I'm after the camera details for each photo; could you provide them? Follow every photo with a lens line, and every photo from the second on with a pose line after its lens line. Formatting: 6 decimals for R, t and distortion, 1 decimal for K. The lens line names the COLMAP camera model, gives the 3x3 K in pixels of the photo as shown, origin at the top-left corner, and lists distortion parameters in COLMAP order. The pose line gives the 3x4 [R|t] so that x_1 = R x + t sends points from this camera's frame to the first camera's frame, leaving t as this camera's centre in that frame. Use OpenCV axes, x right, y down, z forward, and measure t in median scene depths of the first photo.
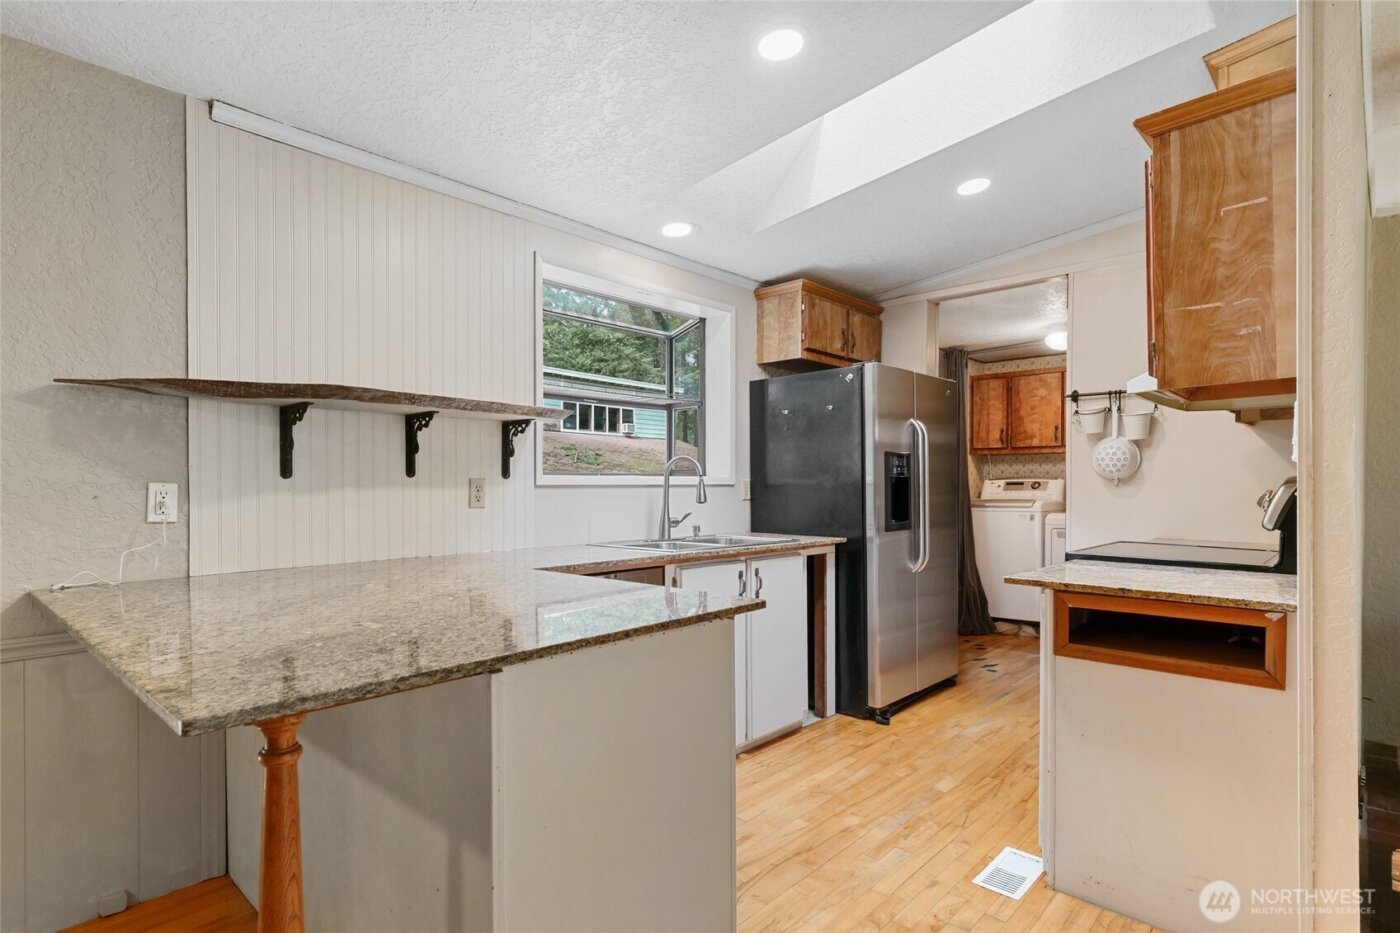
lens RADIAL K [[718.0, 0, 702.6], [0, 718.0, 488.5], [0, 0, 1]] dist [0.001845, 0.000501]
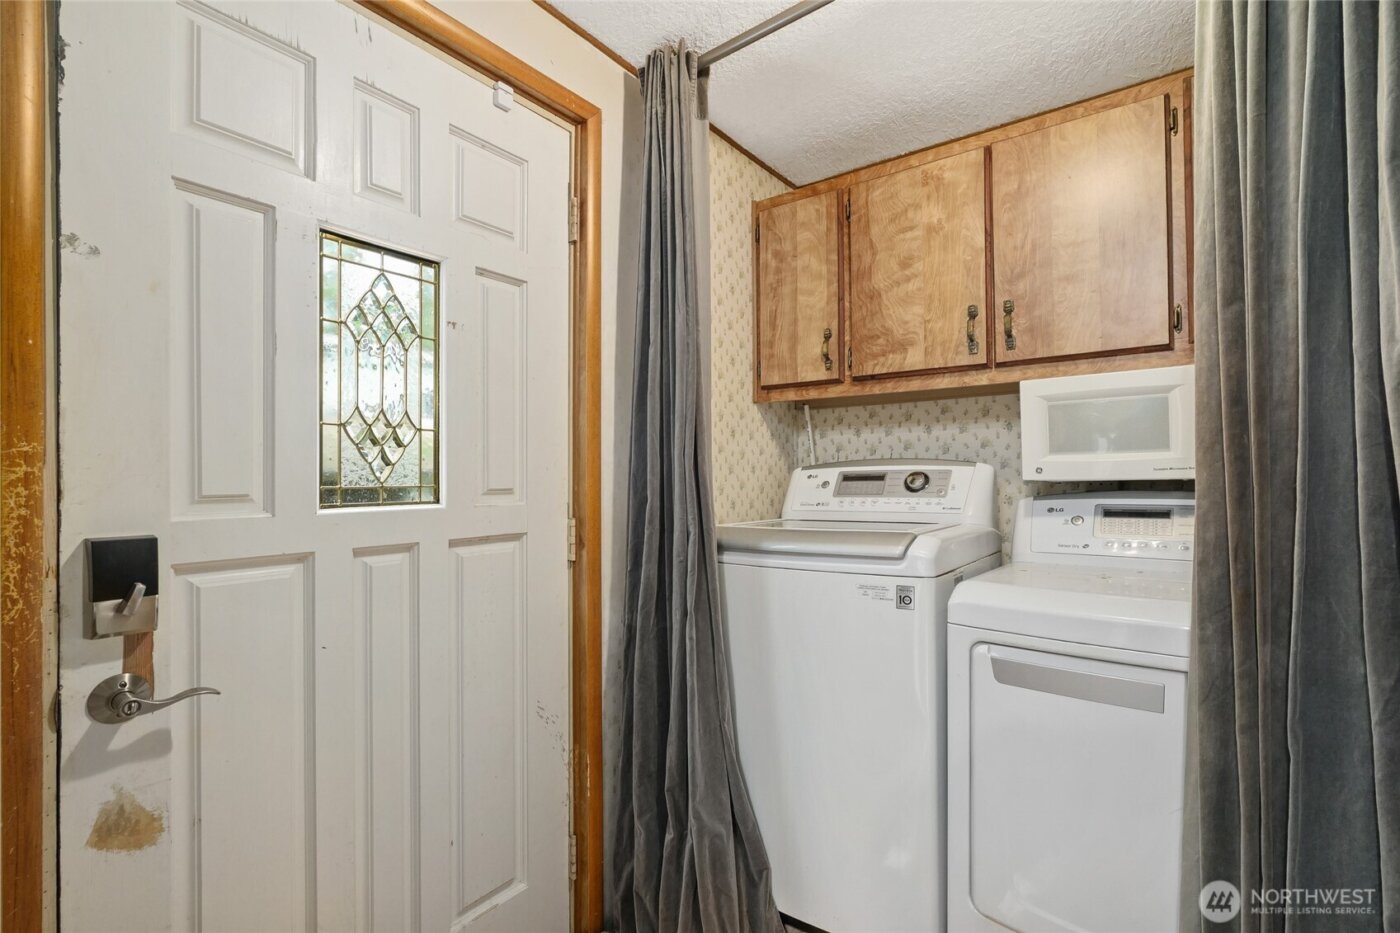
lens RADIAL K [[652.9, 0, 701.8], [0, 652.9, 473.7], [0, 0, 1]] dist [-0.016970, -0.000024]
pose [[0.993934, -0.005586, 0.109833, 0.314898], [0.007039, 0.999893, -0.012839, -0.004903], [-0.109750, 0.013535, 0.993867, 0.674406]]
